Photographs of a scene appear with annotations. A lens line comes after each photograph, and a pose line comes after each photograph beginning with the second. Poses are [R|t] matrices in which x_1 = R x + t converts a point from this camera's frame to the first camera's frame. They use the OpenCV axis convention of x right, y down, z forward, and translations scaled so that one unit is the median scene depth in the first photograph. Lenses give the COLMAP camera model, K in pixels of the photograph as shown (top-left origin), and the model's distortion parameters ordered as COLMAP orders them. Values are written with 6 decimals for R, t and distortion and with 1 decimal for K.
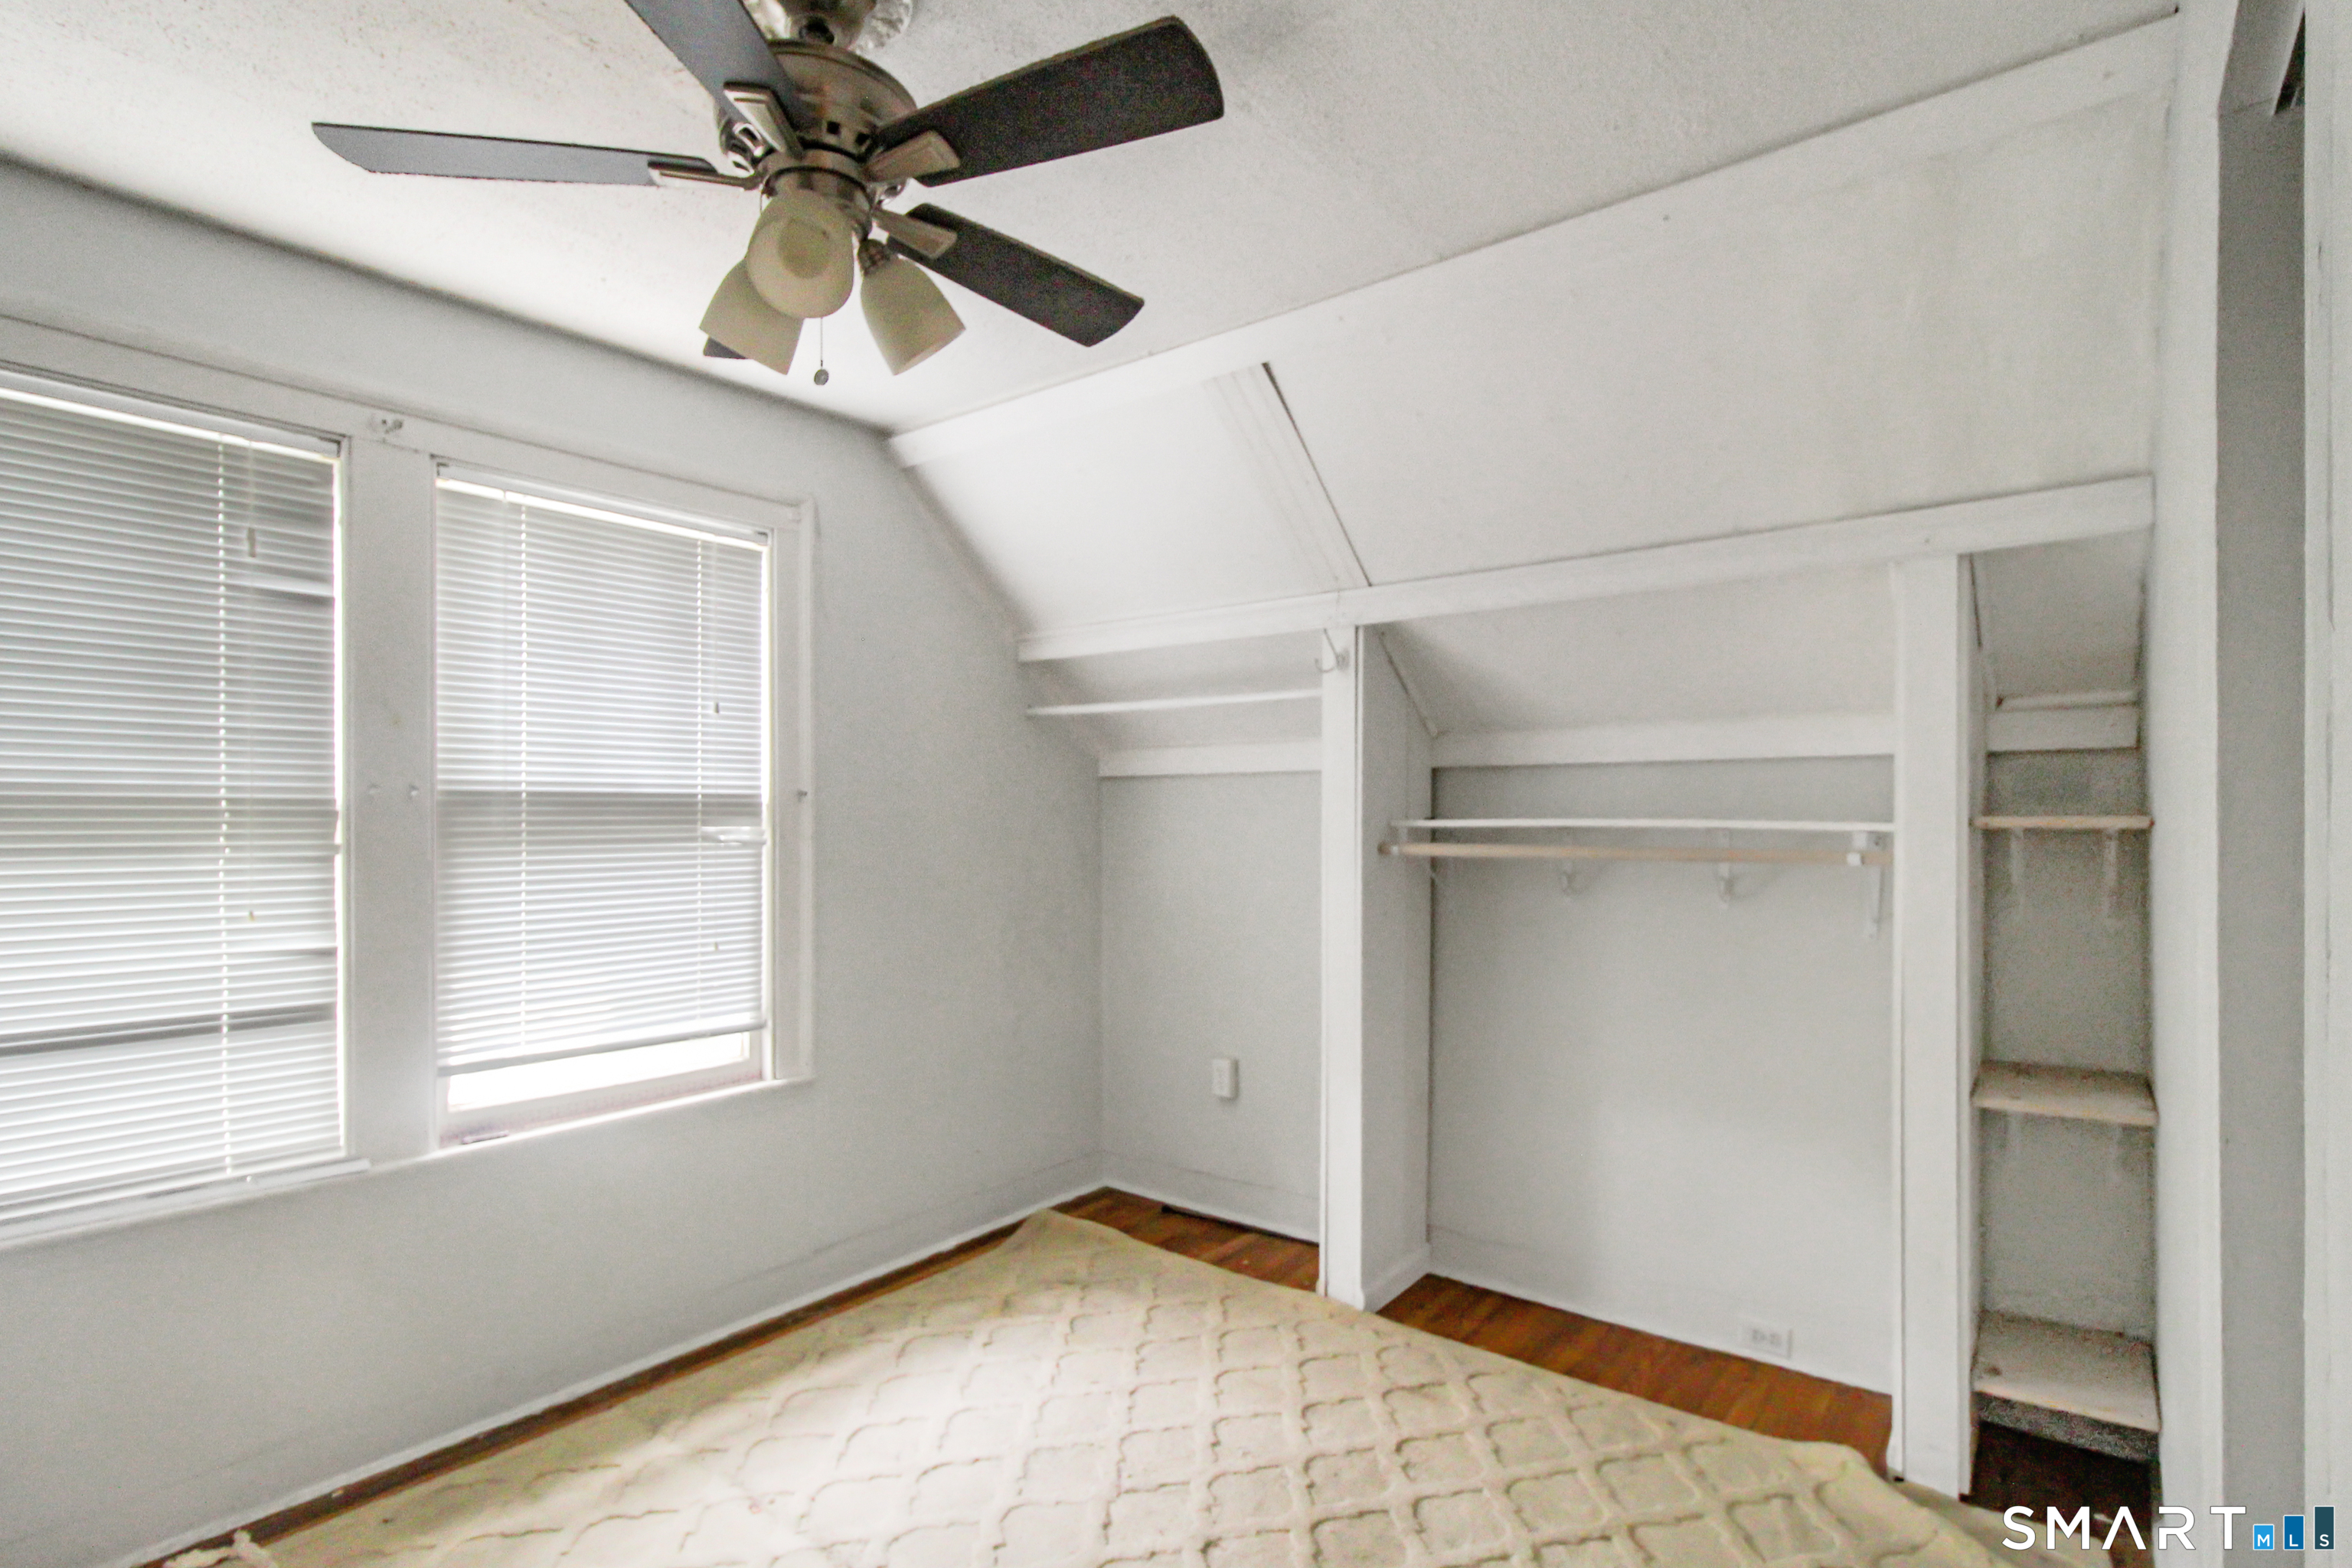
lens RADIAL K [[1130.4, 0, 1176.9], [0, 1130.4, 824.0], [0, 0, 1]] dist [0.000108, 0.000266]
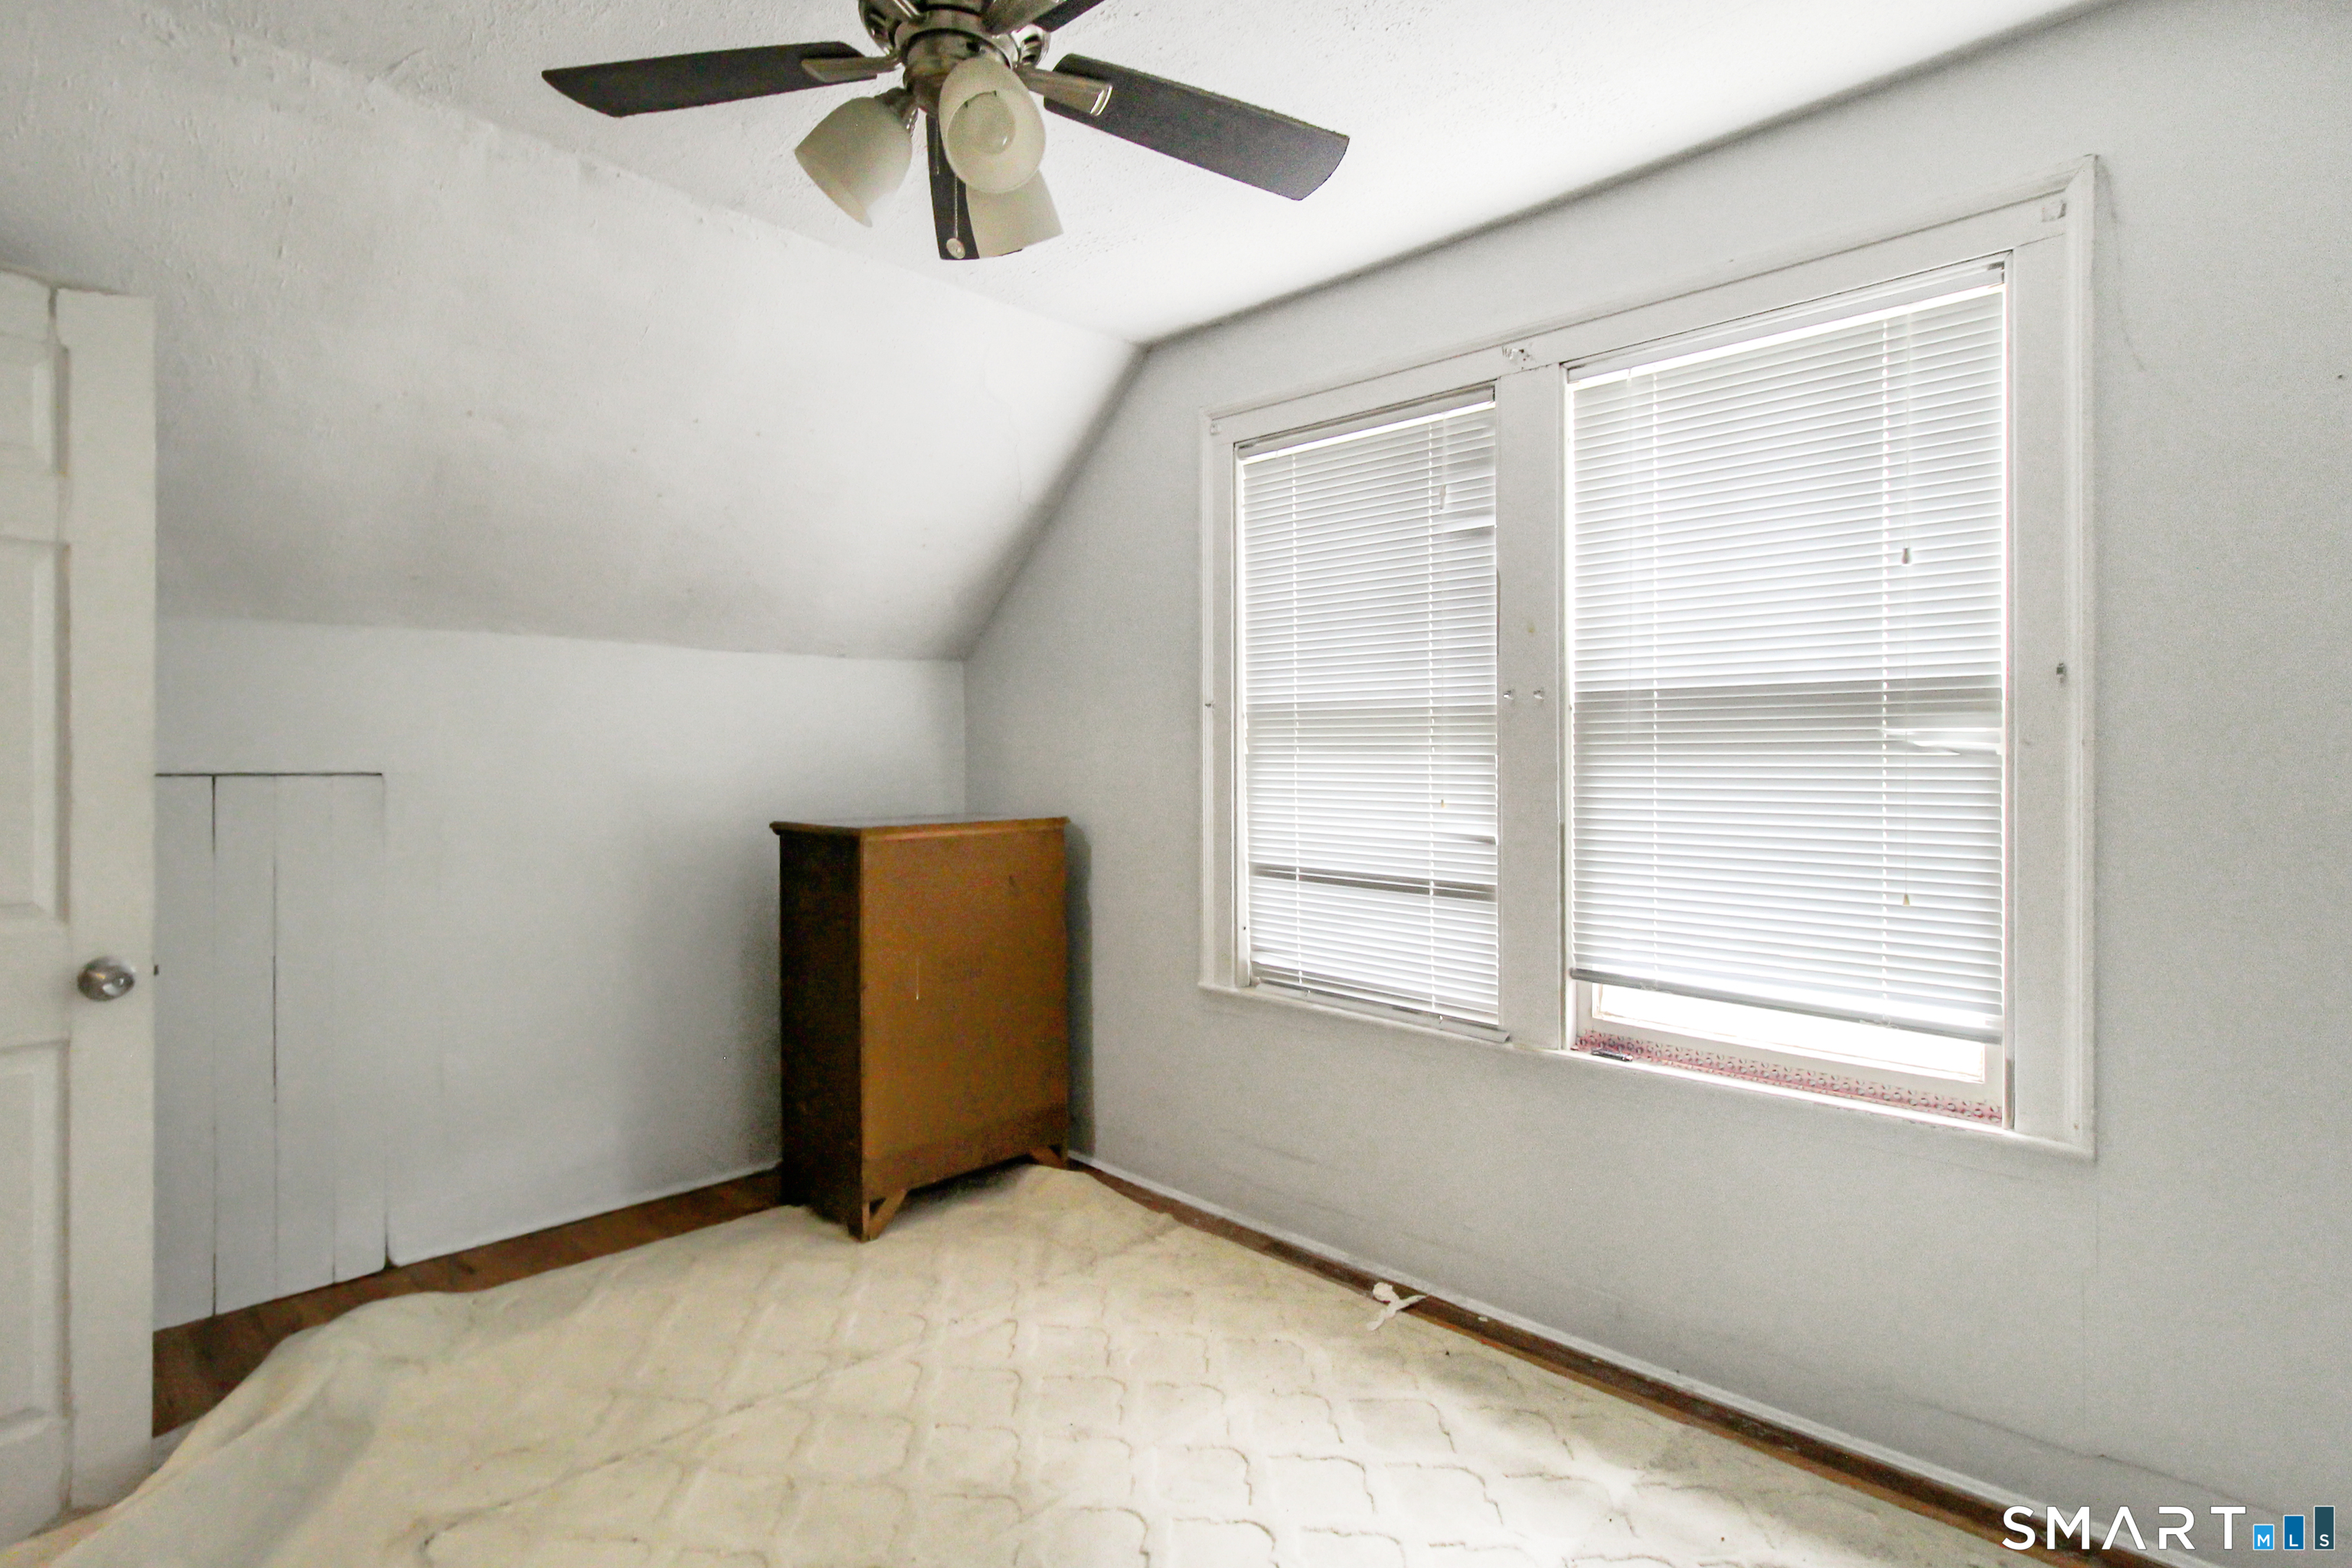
lens RADIAL K [[1161.1, 0, 1176.6], [0, 1161.1, 743.6], [0, 0, 1]] dist [0.000161, 0.000065]
pose [[-0.098001, 0.002633, -0.995183, 0.384501], [0.001149, 0.999996, 0.002532, 0.011539], [0.995186, -0.000895, -0.098004, 0.706373]]
